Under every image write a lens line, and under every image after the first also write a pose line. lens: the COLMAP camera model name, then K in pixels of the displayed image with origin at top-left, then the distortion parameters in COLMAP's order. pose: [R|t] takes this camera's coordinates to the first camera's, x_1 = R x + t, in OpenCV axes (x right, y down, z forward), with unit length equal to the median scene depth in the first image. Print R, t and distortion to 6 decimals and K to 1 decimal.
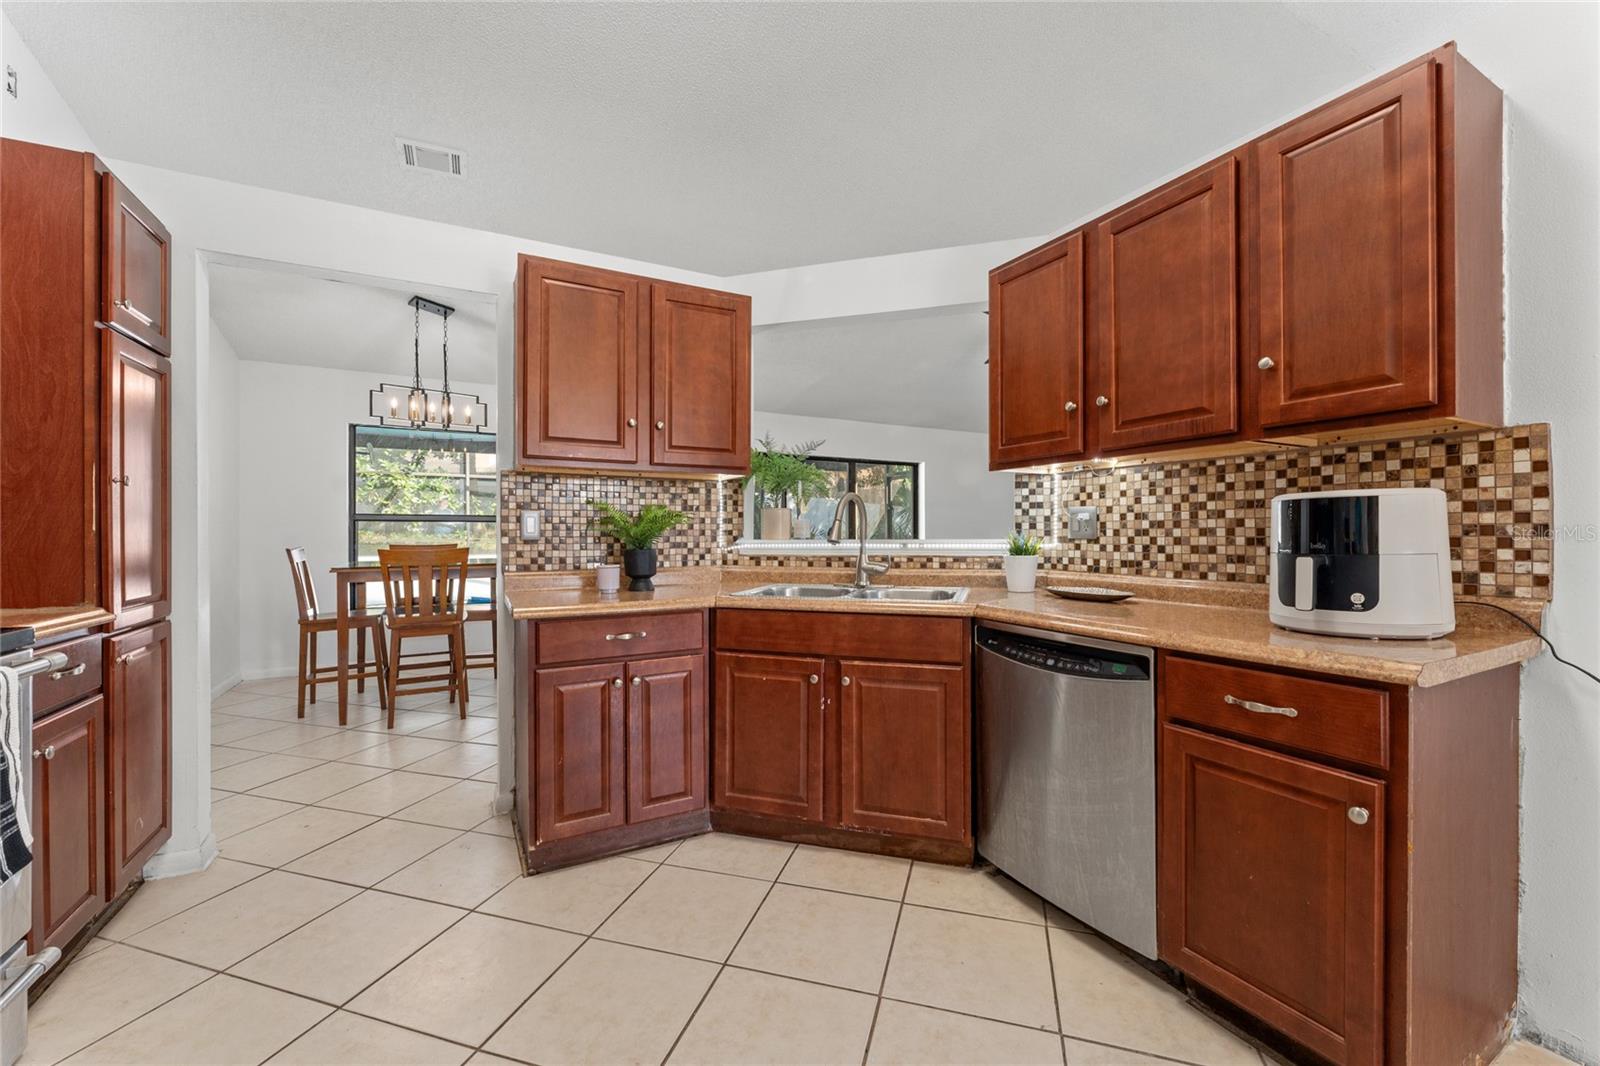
lens RADIAL K [[641.7, 0, 795.5], [0, 641.7, 534.1], [0, 0, 1]] dist [0.000288, -0.001005]
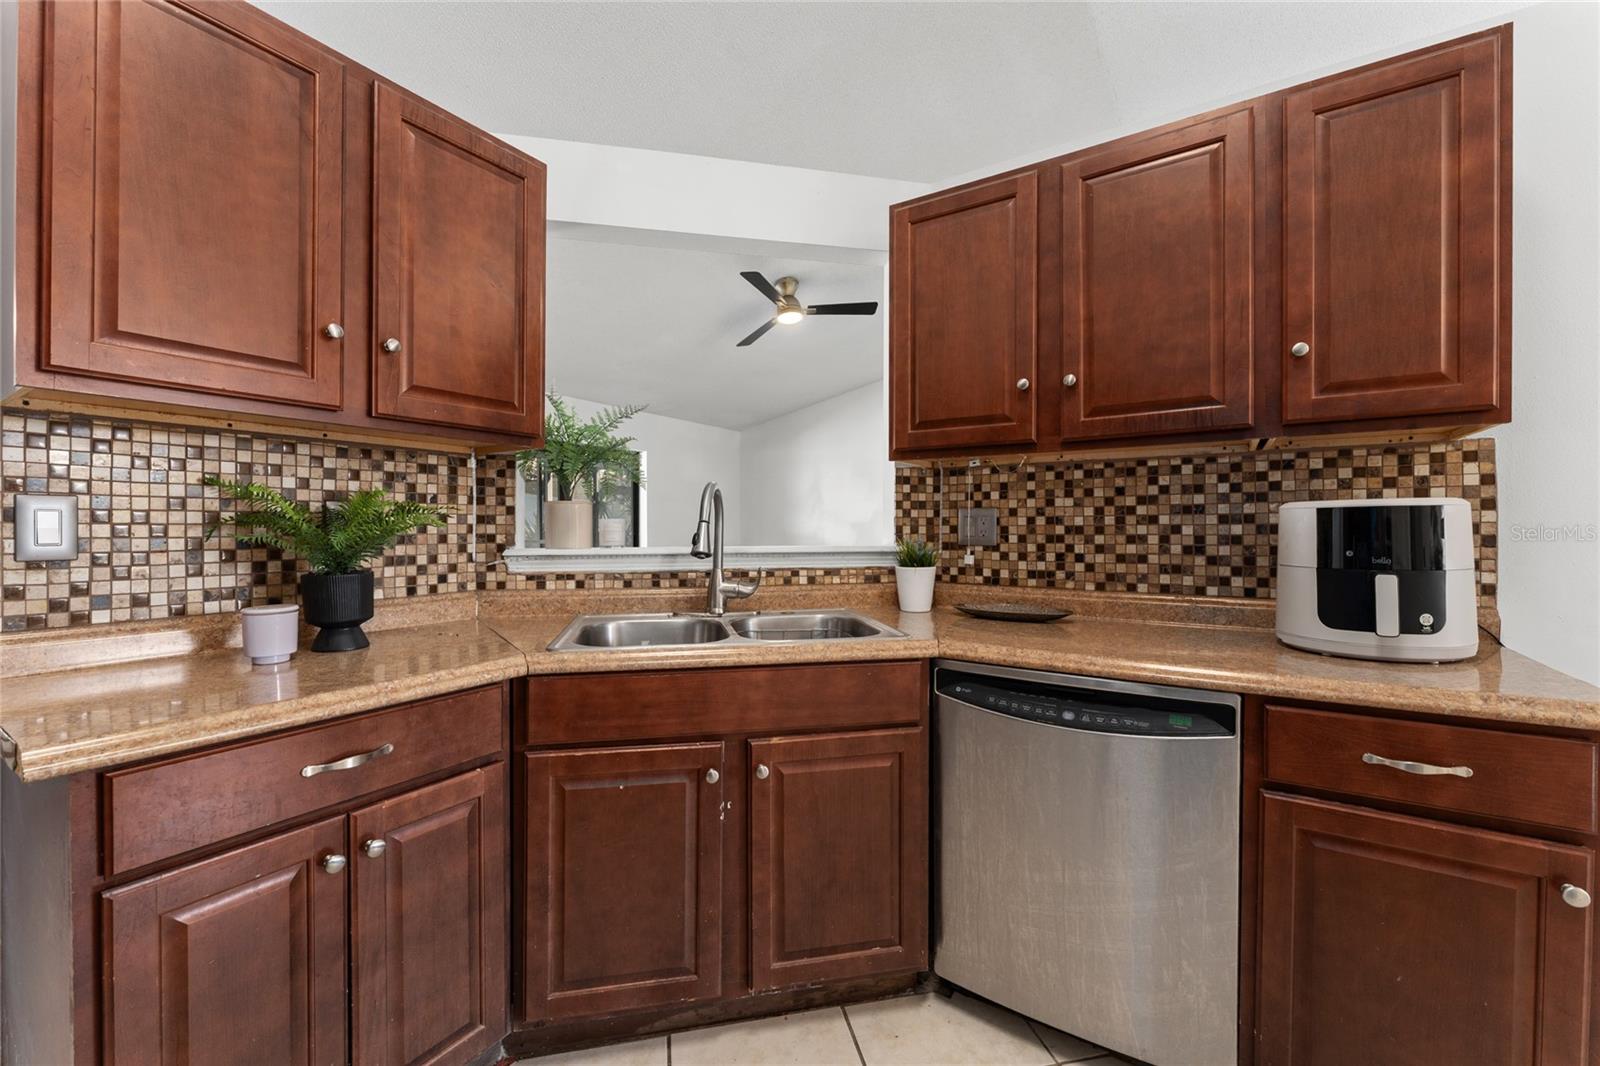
lens RADIAL K [[641.7, 0, 788.4], [0, 641.7, 530.6], [0, 0, 1]] dist [0.000288, -0.001005]
pose [[0.871777, -0.000675, 0.489902, -0.201385], [-0.000741, 0.999996, 0.002695, -0.015221], [-0.489902, -0.002712, 0.871774, 0.393085]]
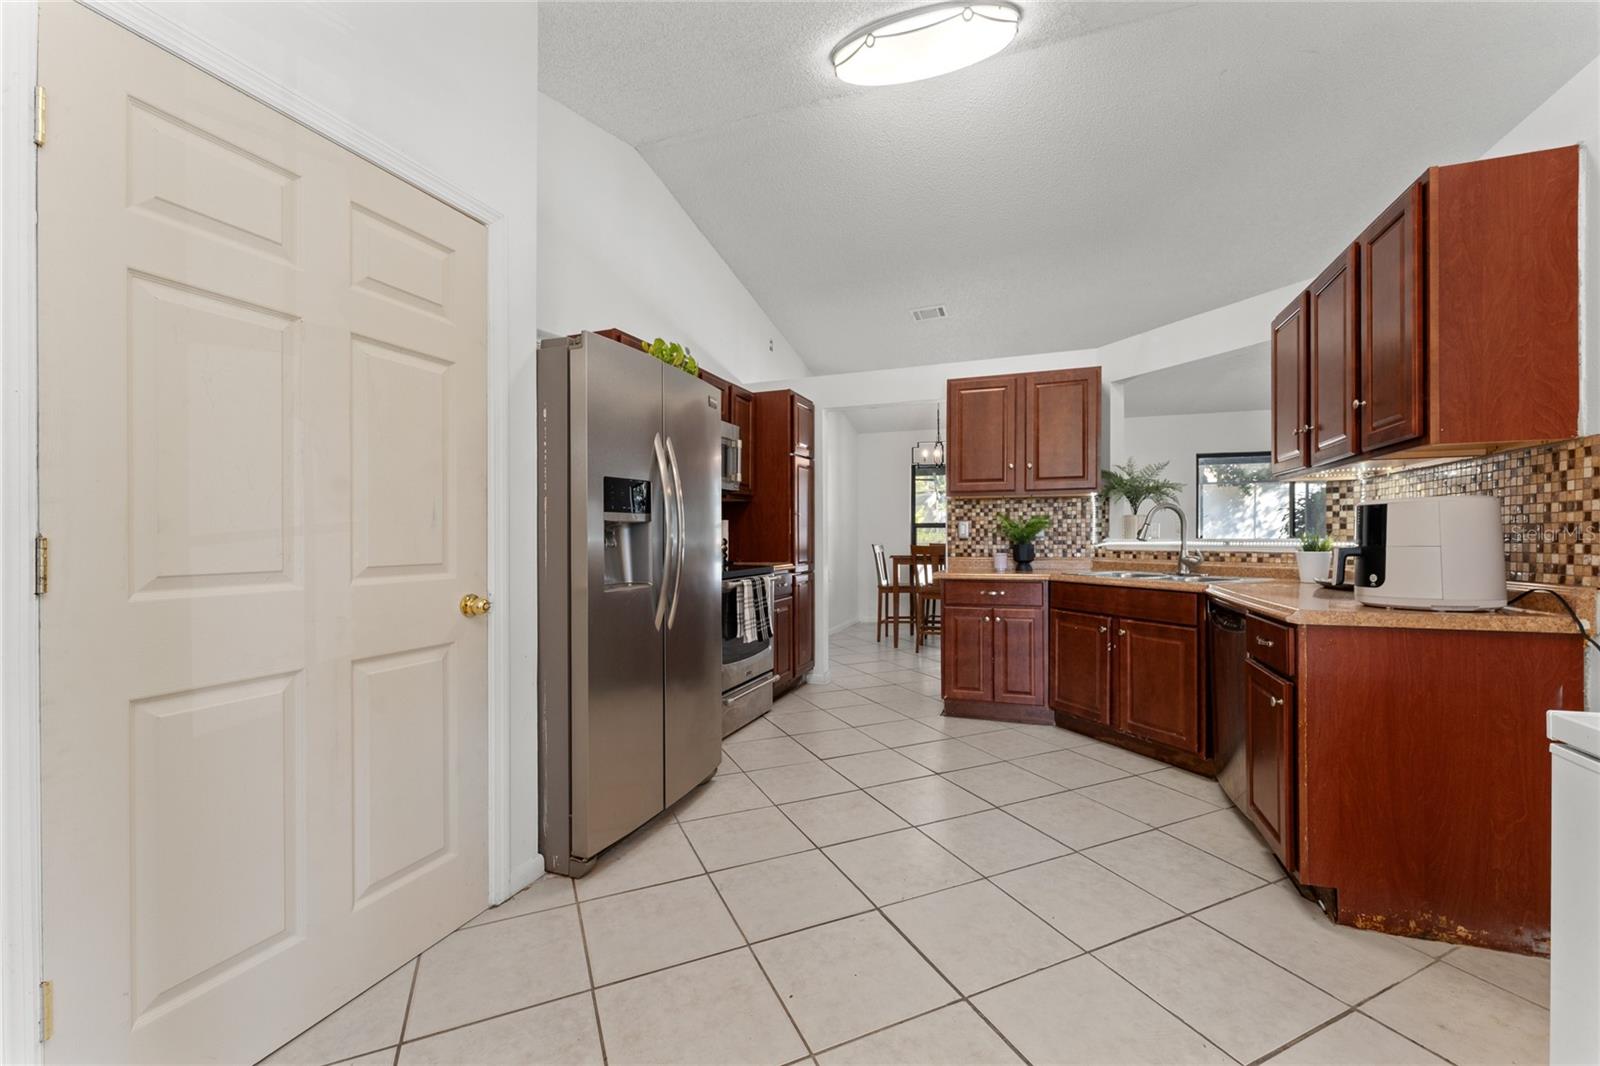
lens RADIAL K [[641.7, 0, 783.2], [0, 641.7, 539.4], [0, 0, 1]] dist [0.000288, -0.001005]
pose [[0.639794, 0.002511, -0.768542, 0.672102], [-0.000018, 0.999995, 0.003252, 0.007363], [0.768546, -0.002067, 0.639791, -0.519807]]
